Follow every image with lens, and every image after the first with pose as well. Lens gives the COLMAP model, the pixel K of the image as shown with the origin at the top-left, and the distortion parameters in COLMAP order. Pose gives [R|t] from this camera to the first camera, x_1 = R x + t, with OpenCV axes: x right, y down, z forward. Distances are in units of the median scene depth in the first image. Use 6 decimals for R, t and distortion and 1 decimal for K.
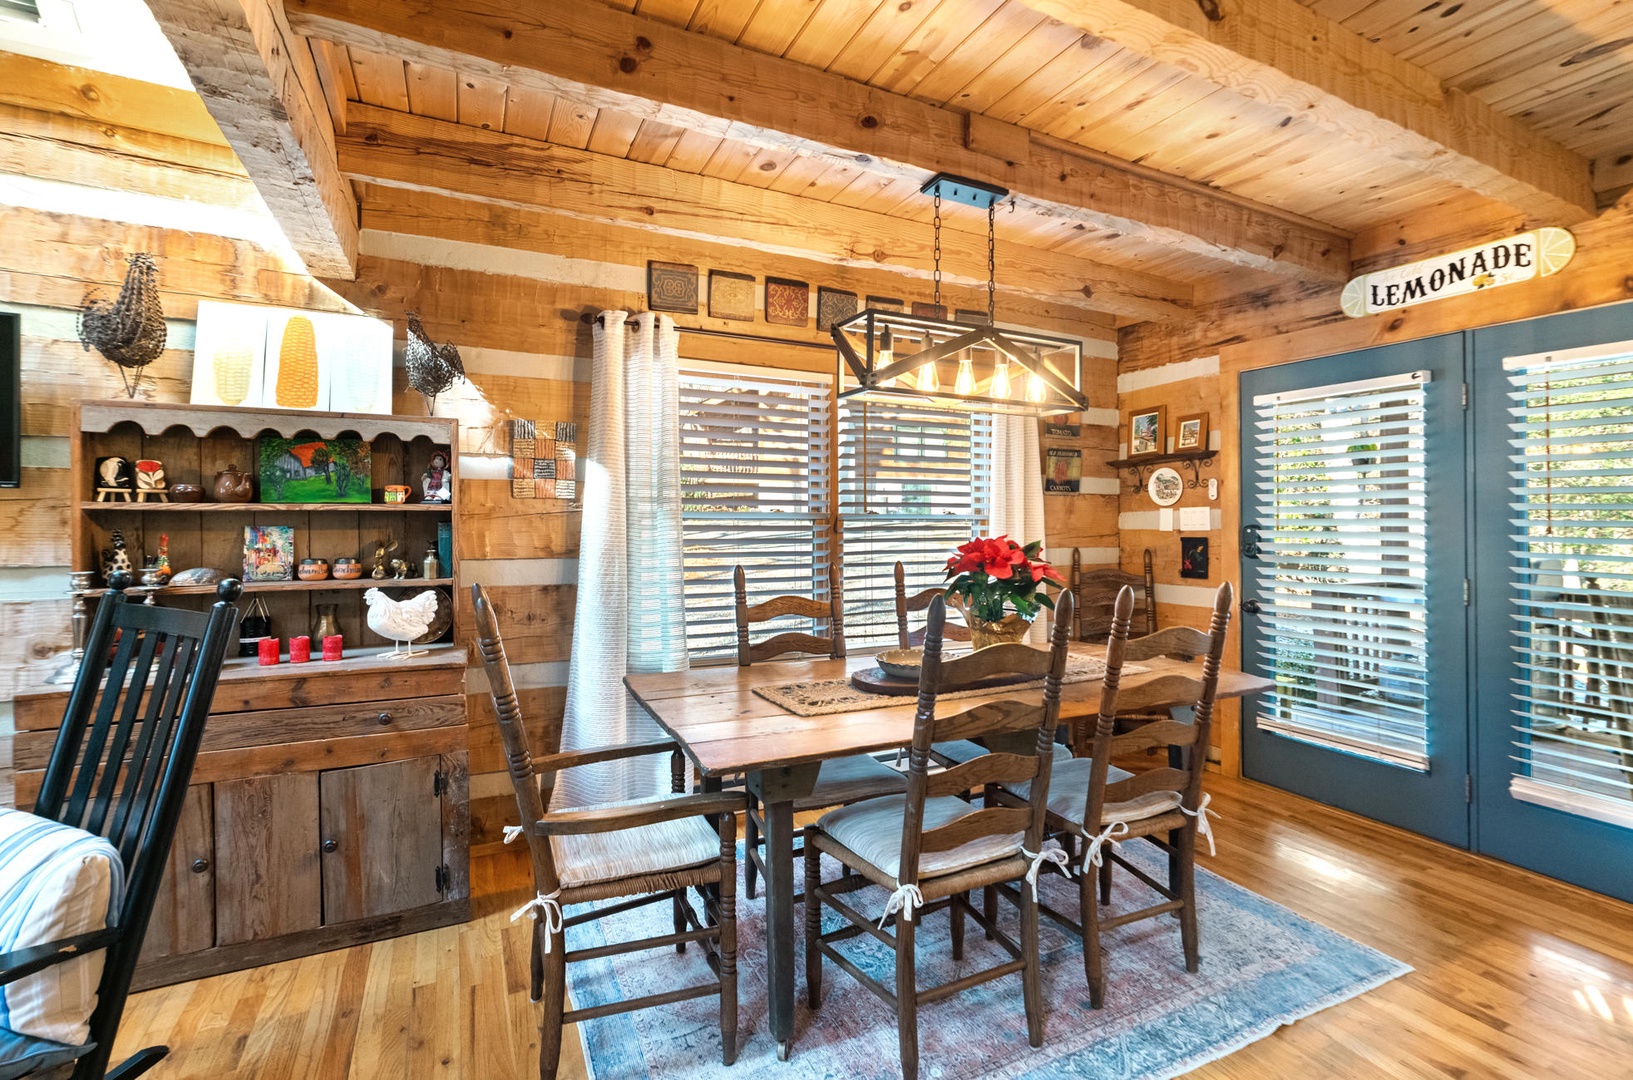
lens RADIAL K [[746.0, 0, 817.4], [0, 746.0, 535.0], [0, 0, 1]] dist [-0.004801, 0.001188]
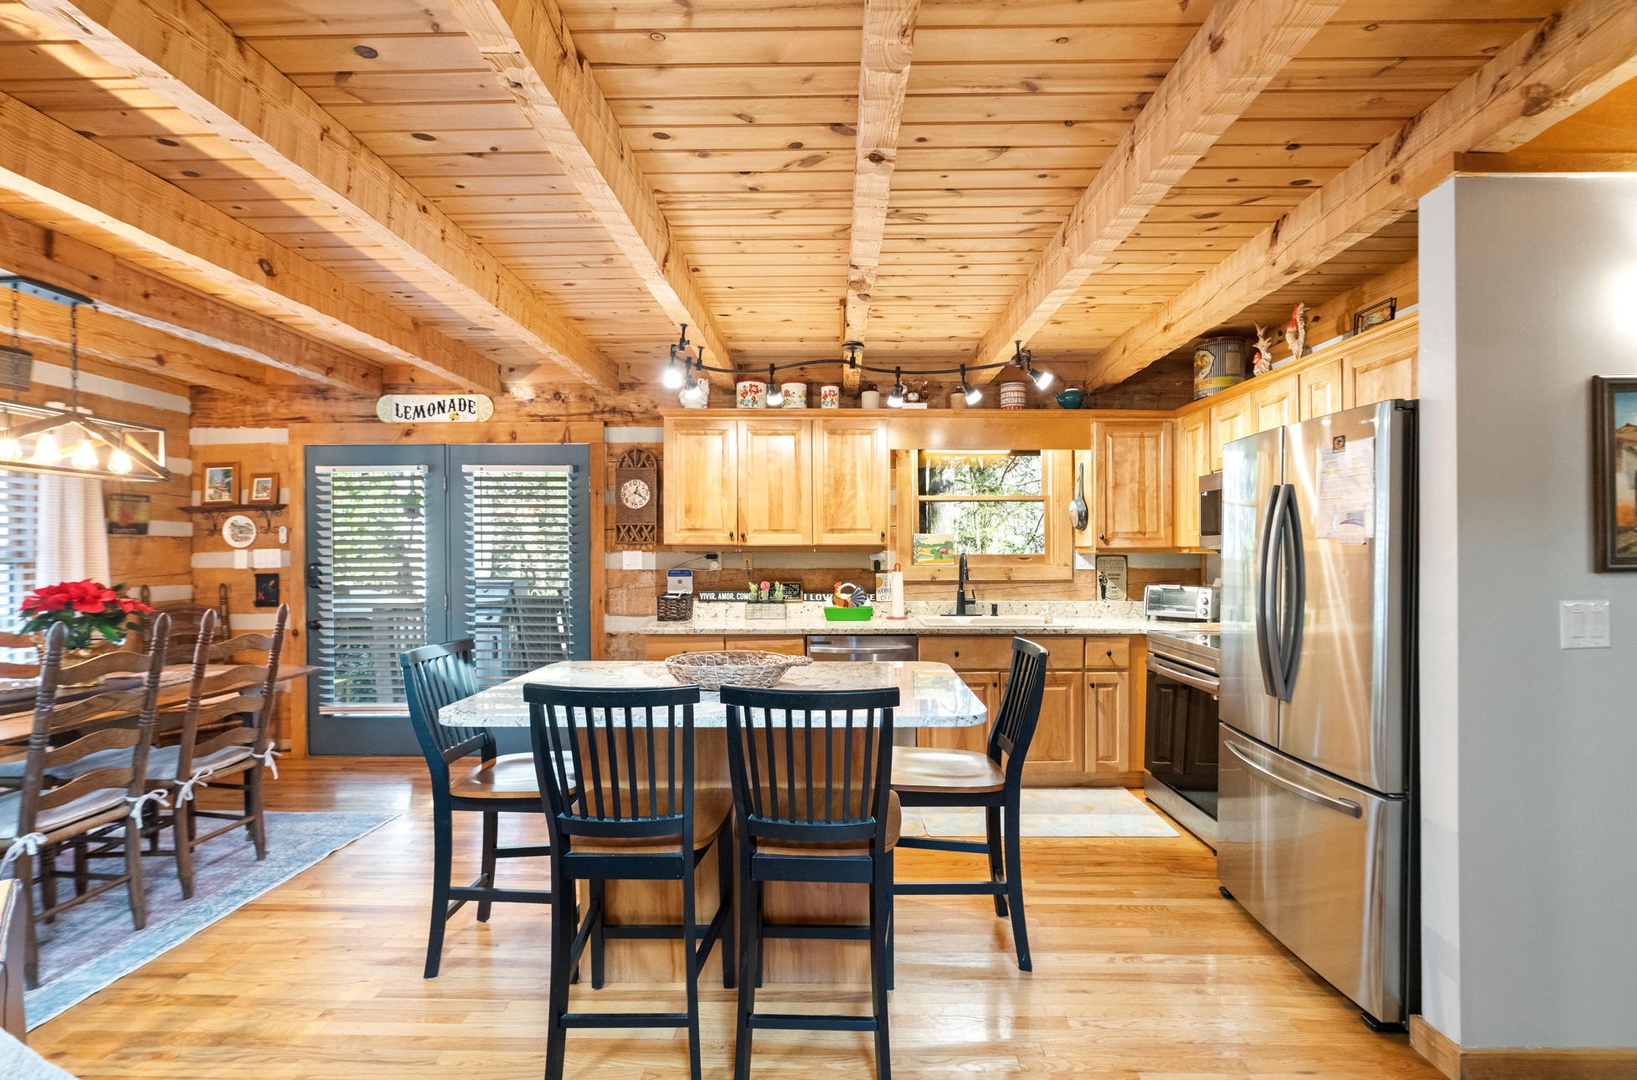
lens RADIAL K [[747.8, 0, 819.4], [0, 747.8, 535.0], [0, 0, 1]] dist [-0.004801, 0.001188]
pose [[0.456998, 0.010800, 0.889402, -0.209834], [0.025394, 0.999360, -0.025183, -0.007315], [-0.889105, 0.034094, 0.456432, -0.453520]]
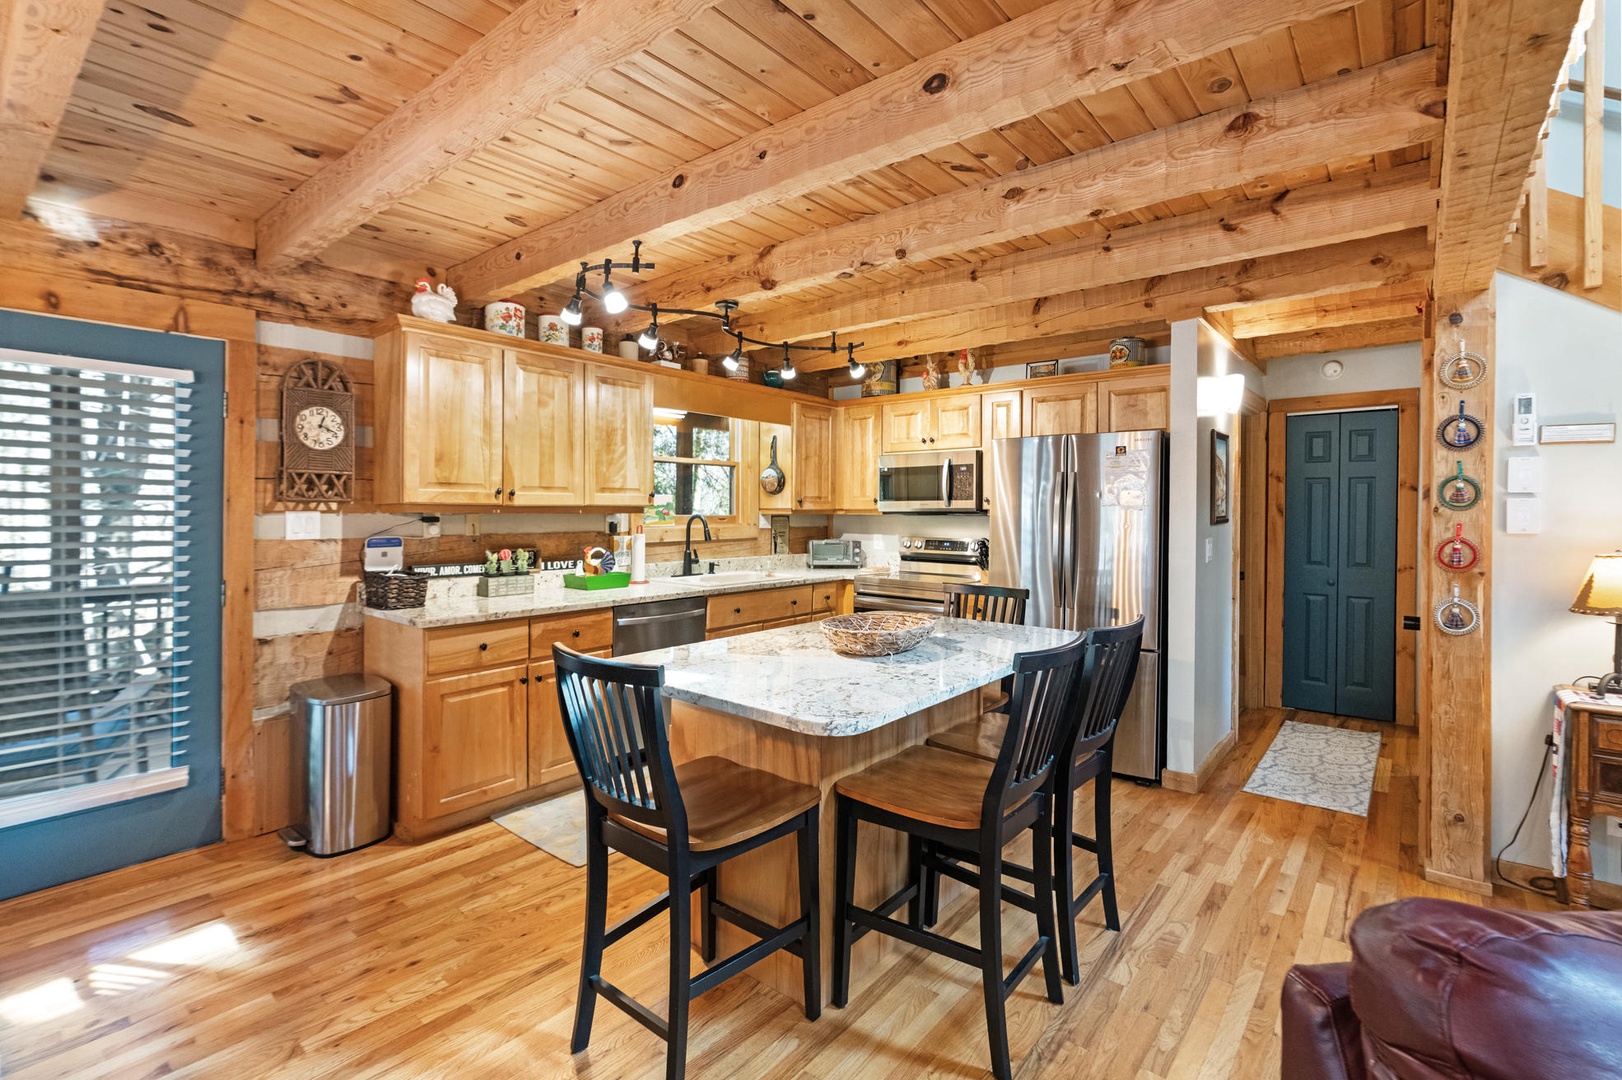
lens RADIAL K [[742.0, 0, 804.1], [0, 742.0, 494.5], [0, 0, 1]] dist [-0.002394, -0.000052]
pose [[-0.407829, 0.010890, 0.912993, -0.234549], [0.015585, 0.999866, -0.004964, -0.030576], [-0.912925, 0.012205, -0.407945, 0.357891]]
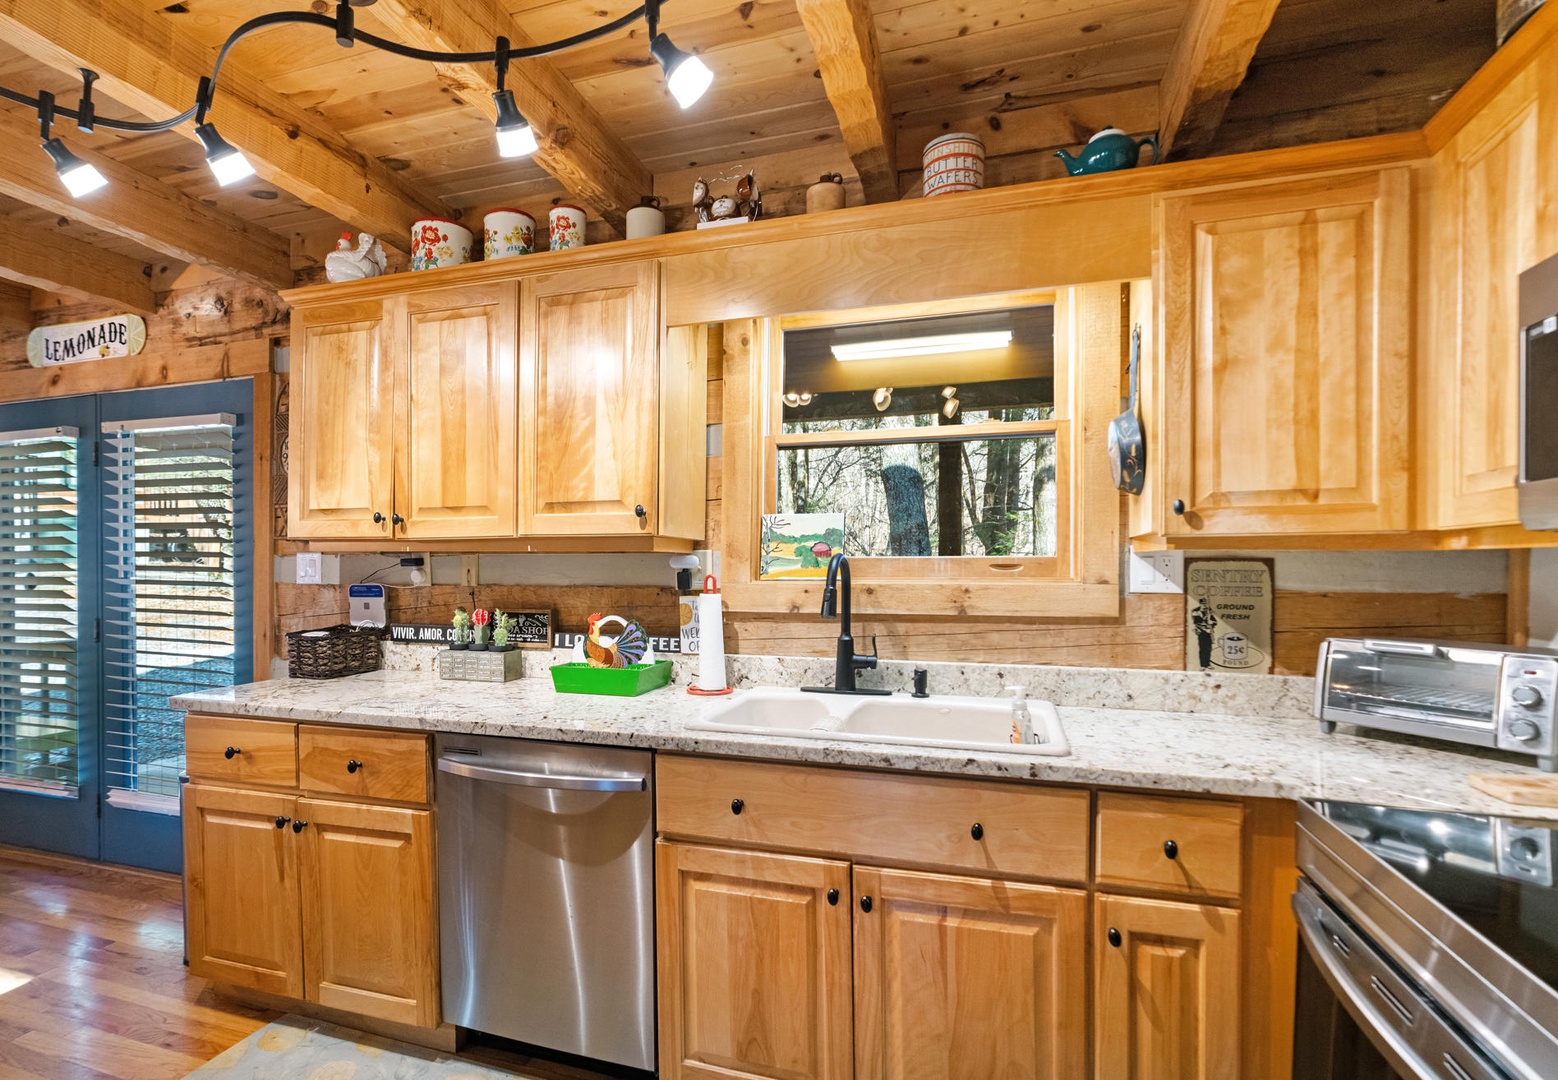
lens RADIAL K [[753.4, 0, 755.6], [0, 753.4, 563.4], [0, 0, 1]] dist [-0.004183, -0.000228]
pose [[0.693901, -0.007015, 0.720036, 0.679644], [0.022738, 0.999667, -0.012173, 0.013084], [-0.719711, 0.024819, 0.693830, -0.434023]]
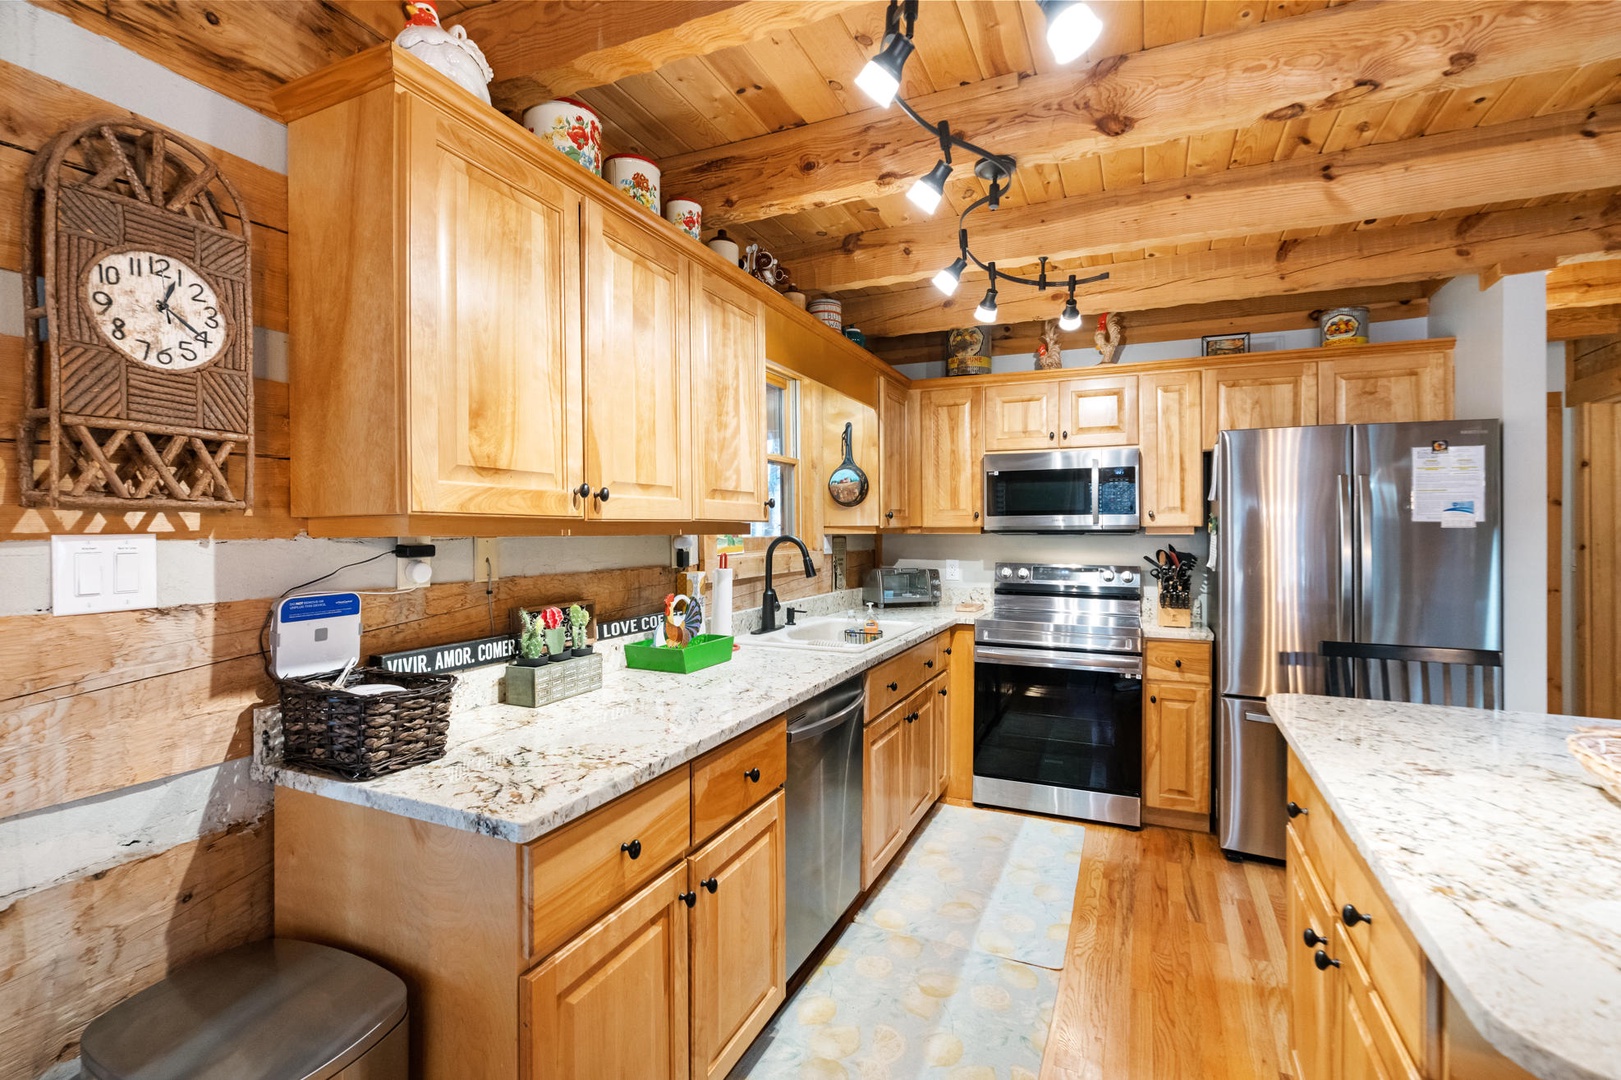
lens RADIAL K [[738.5, 0, 811.2], [0, 738.5, 521.6], [0, 0, 1]] dist [-0.000601, 0.000554]
pose [[-0.643897, -0.000908, 0.765111, 0.447200], [0.012513, 0.999853, 0.011717, -0.029980], [-0.765009, 0.017119, -0.643791, 0.535367]]
